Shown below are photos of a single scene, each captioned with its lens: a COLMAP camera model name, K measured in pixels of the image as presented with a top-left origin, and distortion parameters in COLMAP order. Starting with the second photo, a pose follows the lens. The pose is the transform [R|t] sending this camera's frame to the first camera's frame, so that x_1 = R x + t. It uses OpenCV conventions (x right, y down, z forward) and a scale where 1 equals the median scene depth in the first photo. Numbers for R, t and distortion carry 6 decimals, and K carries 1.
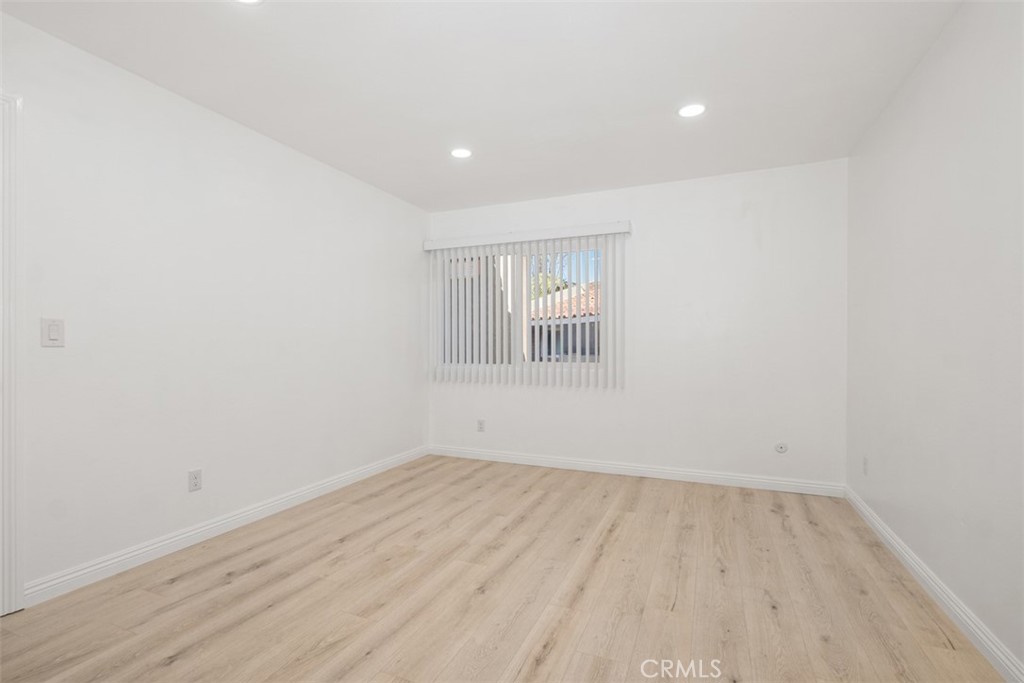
lens RADIAL K [[481.0, 0, 512.0], [0, 481.0, 341.5], [0, 0, 1]] dist [-0.003078, 0.000051]
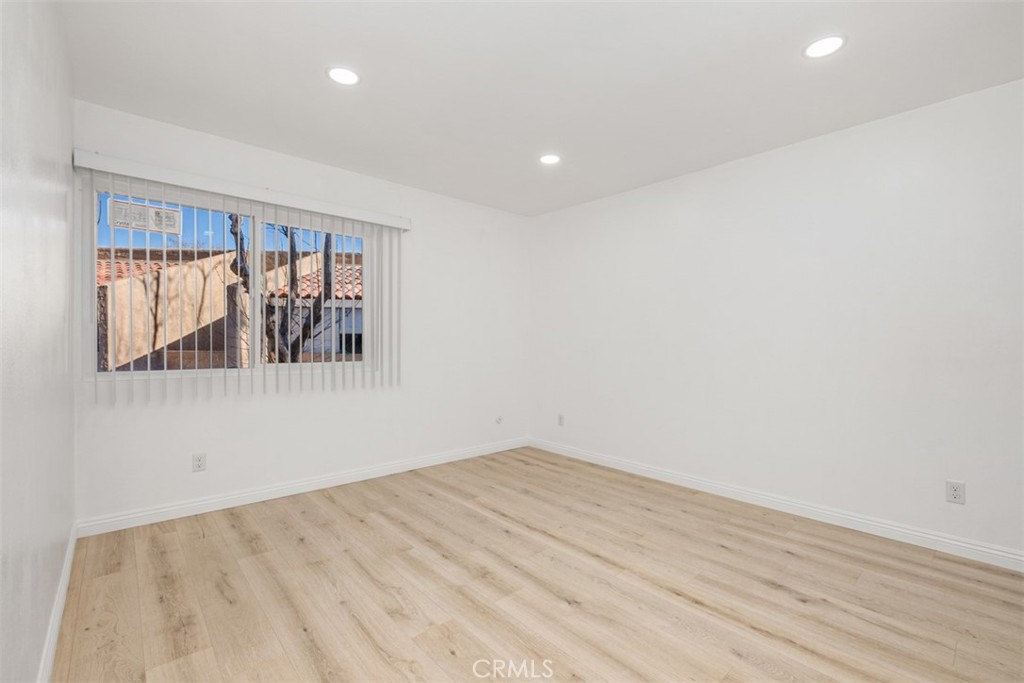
lens RADIAL K [[444.7, 0, 510.8], [0, 444.7, 339.4], [0, 0, 1]] dist [-0.006893, -0.000149]
pose [[0.422156, 0.007639, 0.906491, -0.630007], [-0.016781, 0.999859, -0.000611, -0.002468], [-0.906368, -0.014954, 0.422225, 0.511124]]
